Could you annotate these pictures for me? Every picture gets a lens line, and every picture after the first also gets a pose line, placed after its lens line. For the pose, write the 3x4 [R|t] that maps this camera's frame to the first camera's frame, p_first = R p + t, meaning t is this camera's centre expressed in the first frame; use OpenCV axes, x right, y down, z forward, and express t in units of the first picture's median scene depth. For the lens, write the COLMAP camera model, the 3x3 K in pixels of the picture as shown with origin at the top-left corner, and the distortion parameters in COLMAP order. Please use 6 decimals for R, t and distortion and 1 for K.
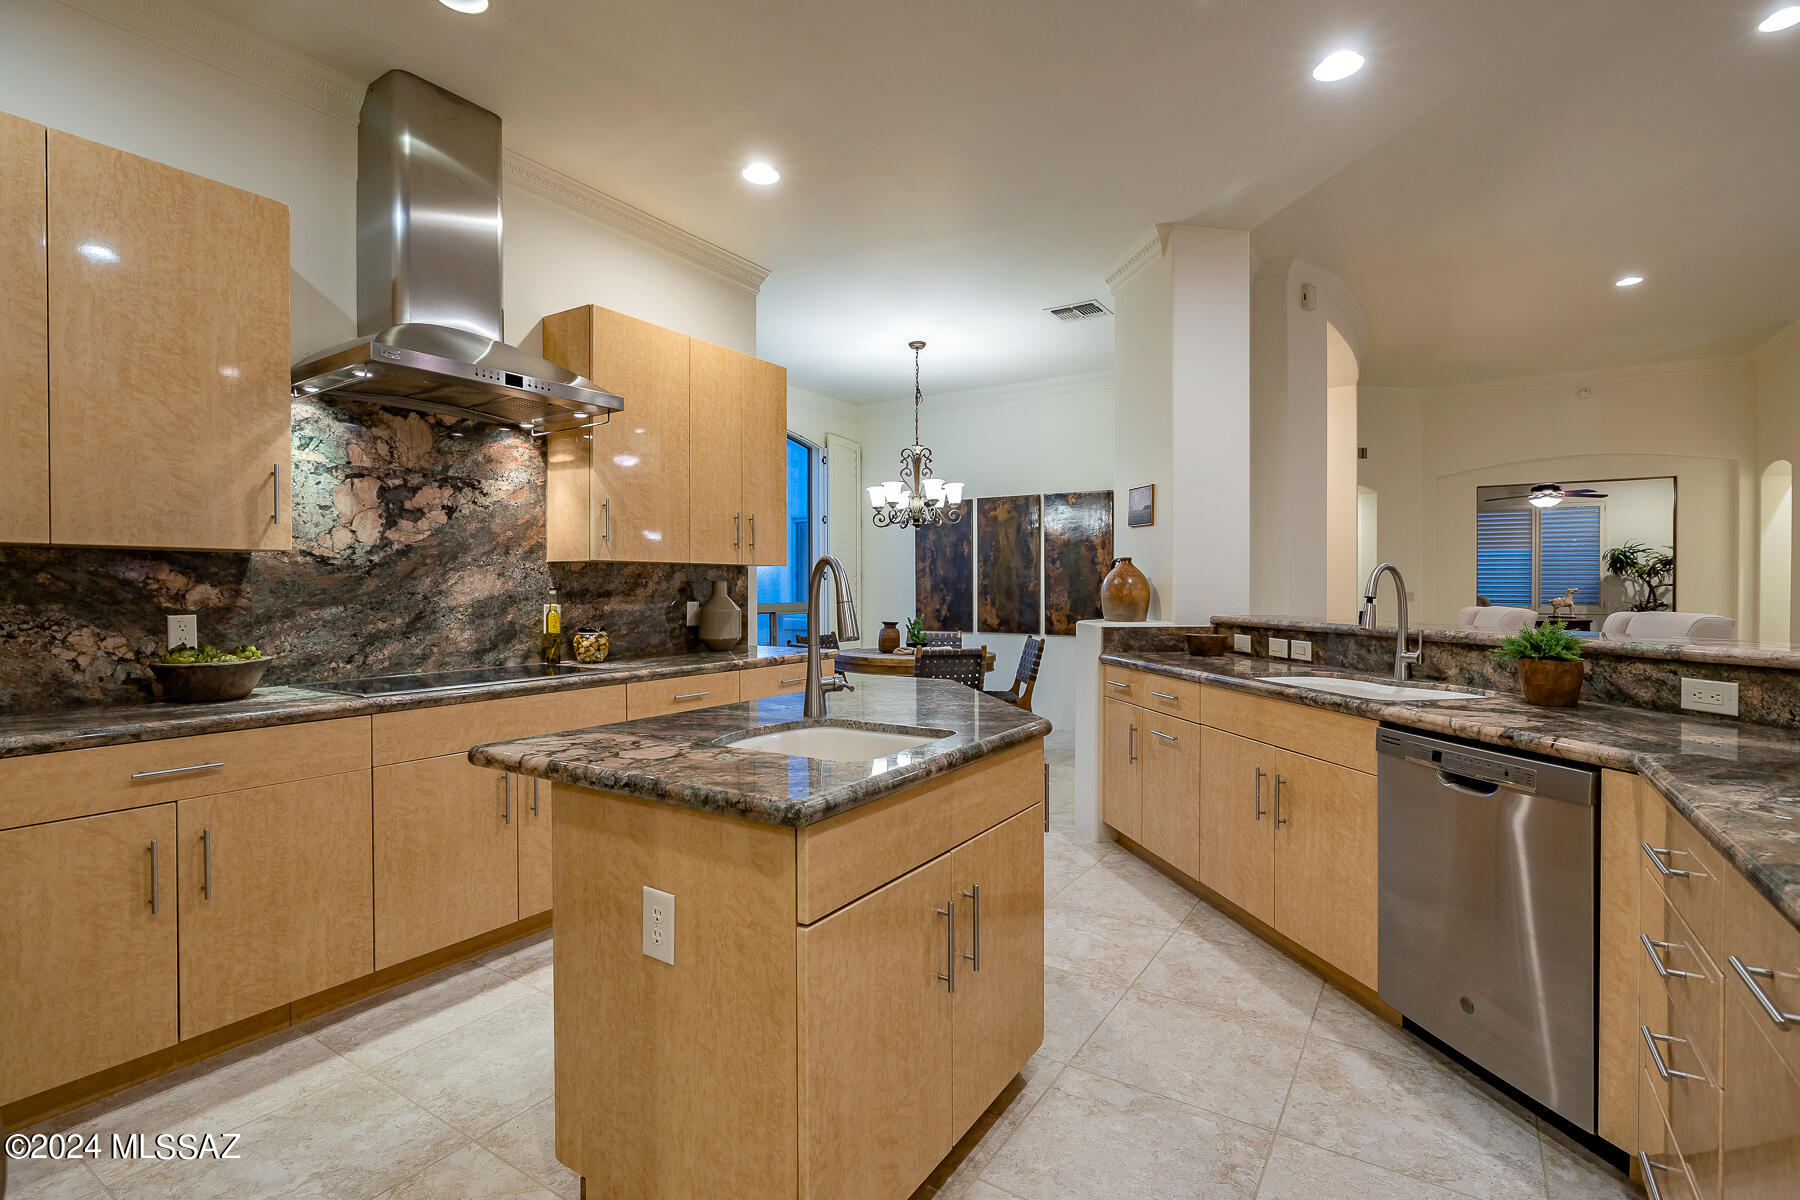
lens RADIAL K [[864.0, 0, 900.1], [0, 864.0, 595.6], [0, 0, 1]] dist [-0.002959, -0.000255]
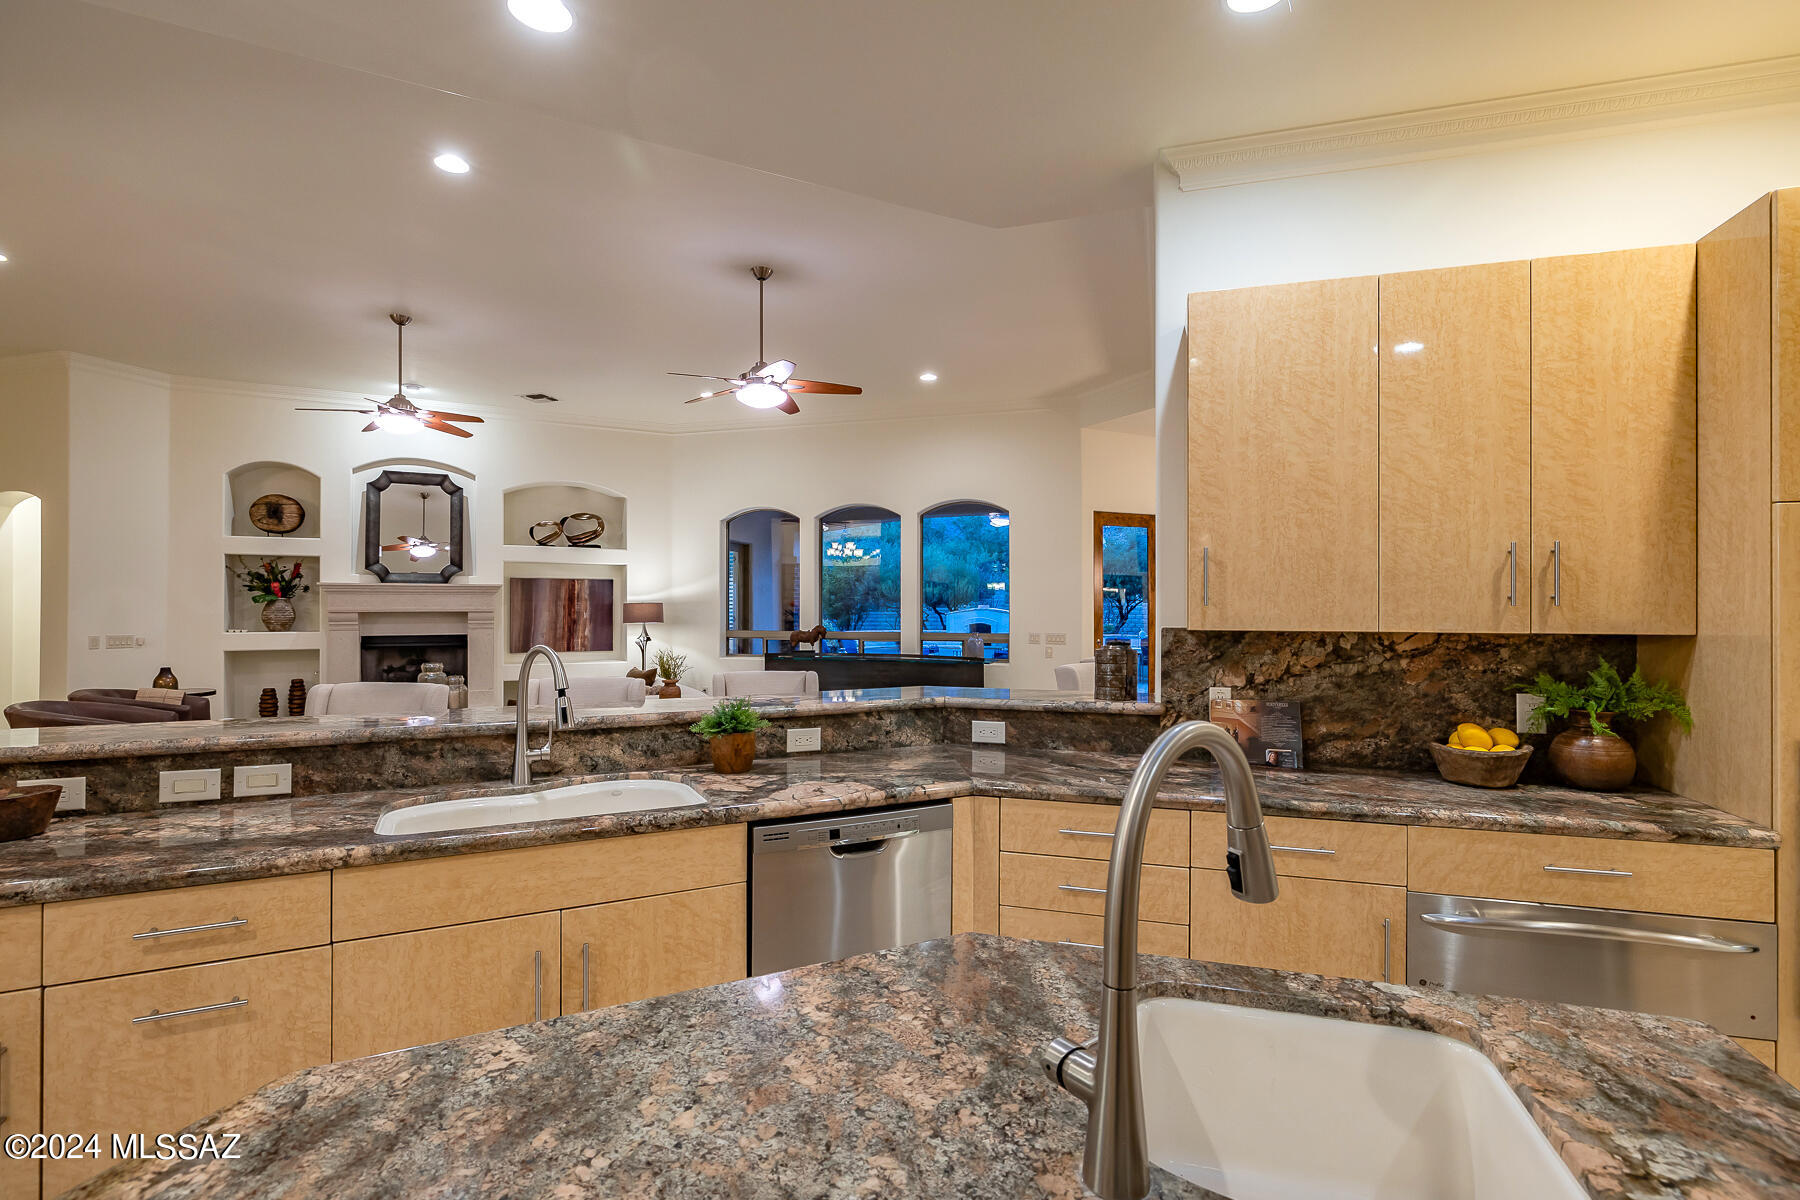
lens RADIAL K [[864.0, 0, 899.1], [0, 864.0, 600.6], [0, 0, 1]] dist [-0.002959, -0.000255]
pose [[-0.271308, 0.002393, 0.962490, -0.416411], [0.008551, 0.999963, -0.000076, -0.099278], [-0.962455, 0.008210, -0.271319, 1.140192]]
